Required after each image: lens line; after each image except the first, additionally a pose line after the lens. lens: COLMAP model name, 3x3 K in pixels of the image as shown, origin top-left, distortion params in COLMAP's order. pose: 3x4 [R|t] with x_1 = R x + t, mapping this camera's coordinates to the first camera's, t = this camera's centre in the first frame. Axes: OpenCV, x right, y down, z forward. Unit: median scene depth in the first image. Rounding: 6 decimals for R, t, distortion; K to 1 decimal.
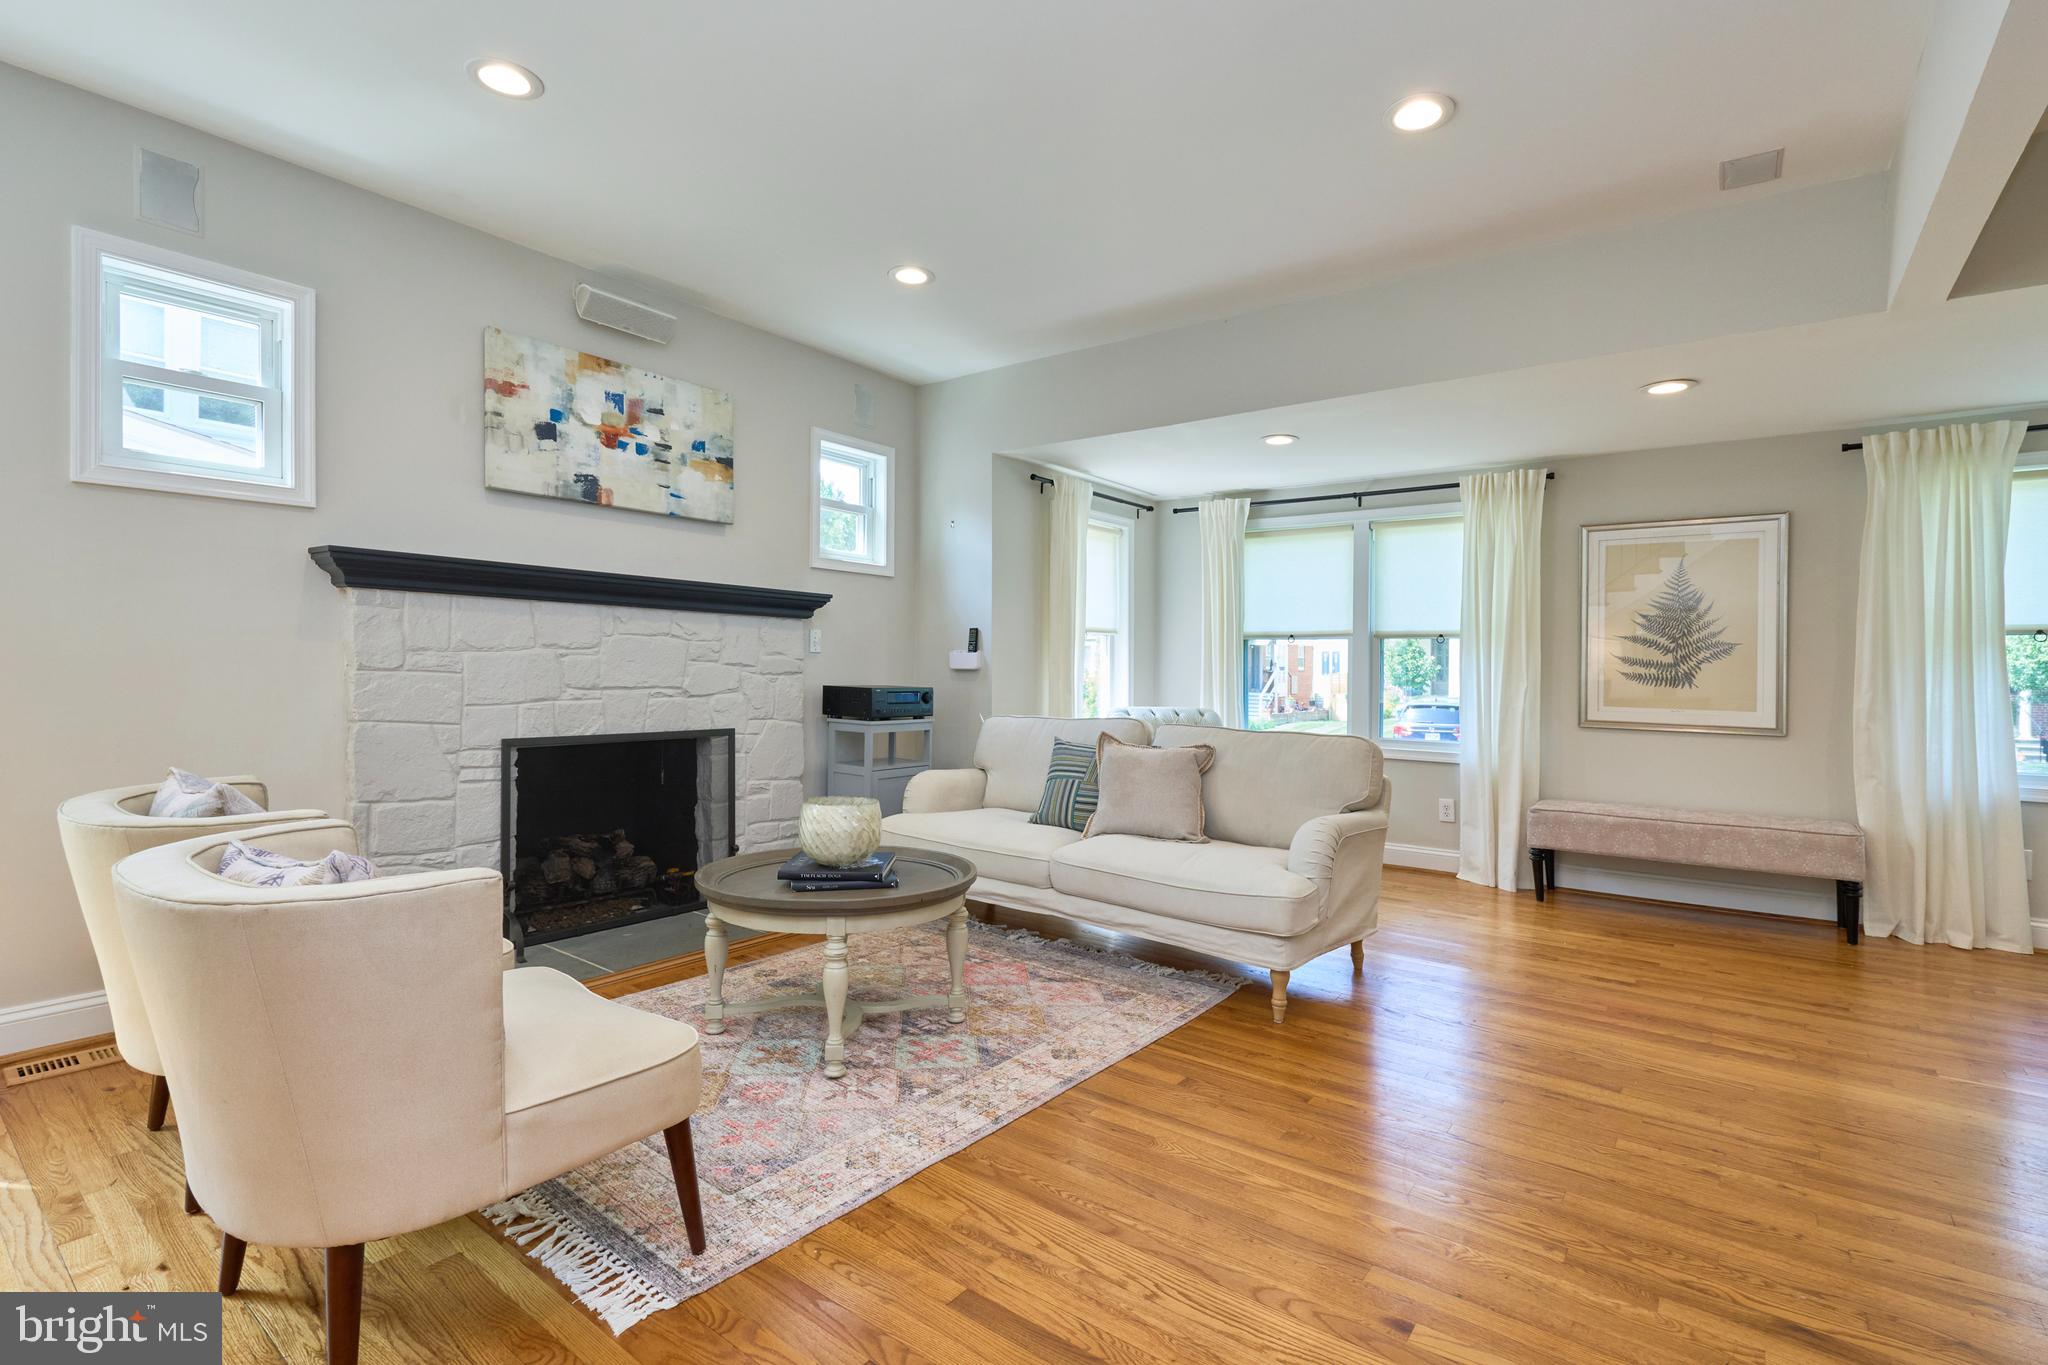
lens RADIAL K [[949.5, 0, 1037.4], [0, 949.5, 672.1], [0, 0, 1]] dist [-0.001590, 0.001359]
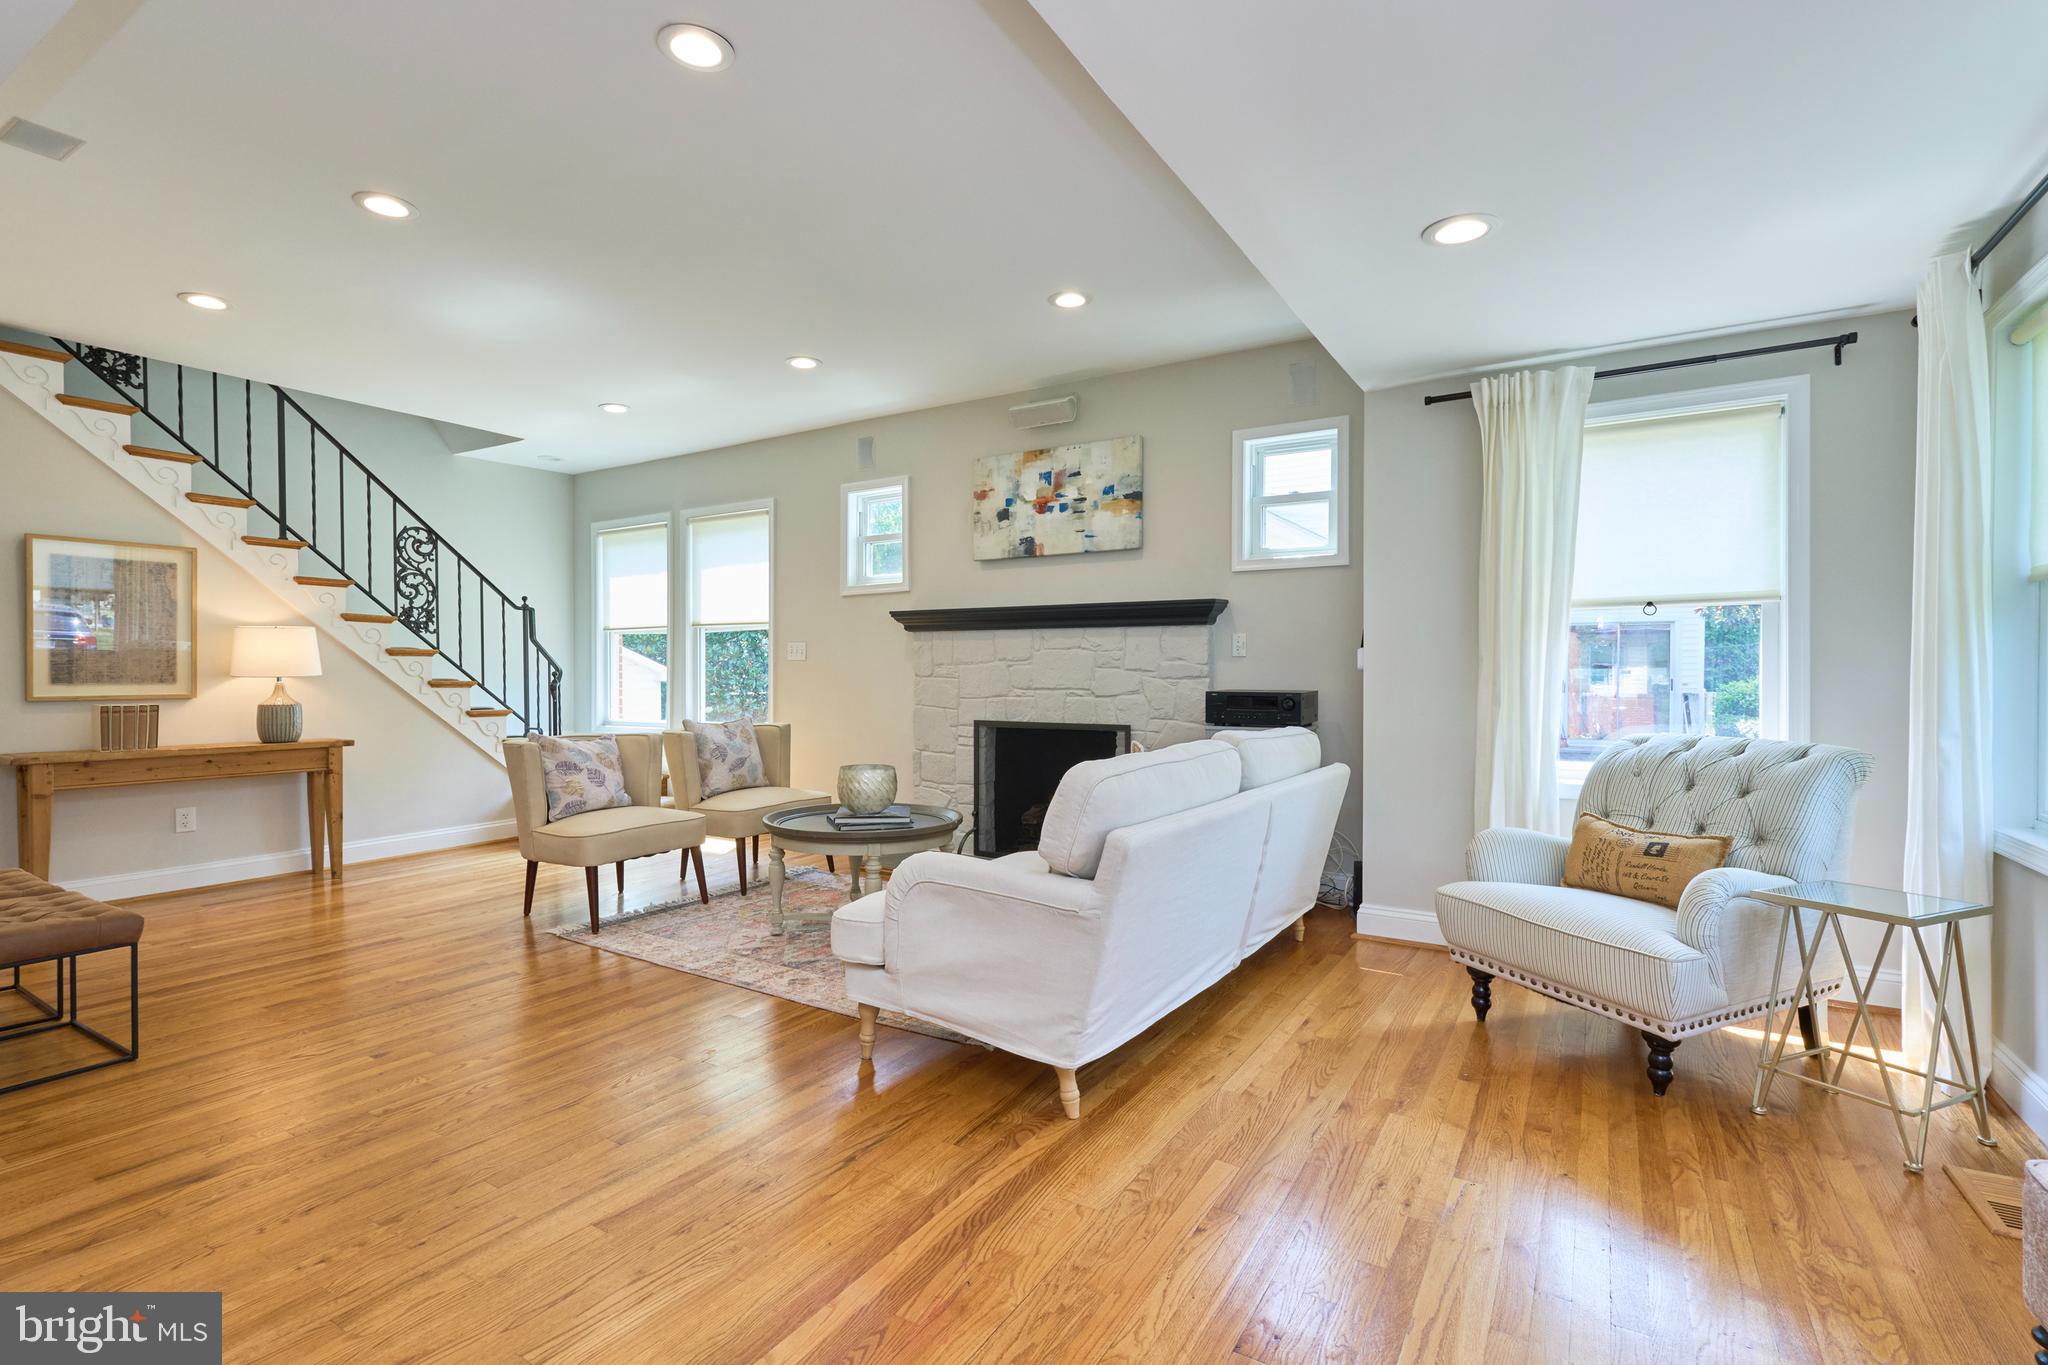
lens RADIAL K [[949.5, 0, 1007.6], [0, 949.5, 690.6], [0, 0, 1]] dist [-0.001590, 0.001359]
pose [[0.084712, 0.003939, -0.996398, 0.905436], [-0.001329, 0.999992, 0.003840, 0.014270], [0.996405, 0.000999, 0.084716, 0.827211]]
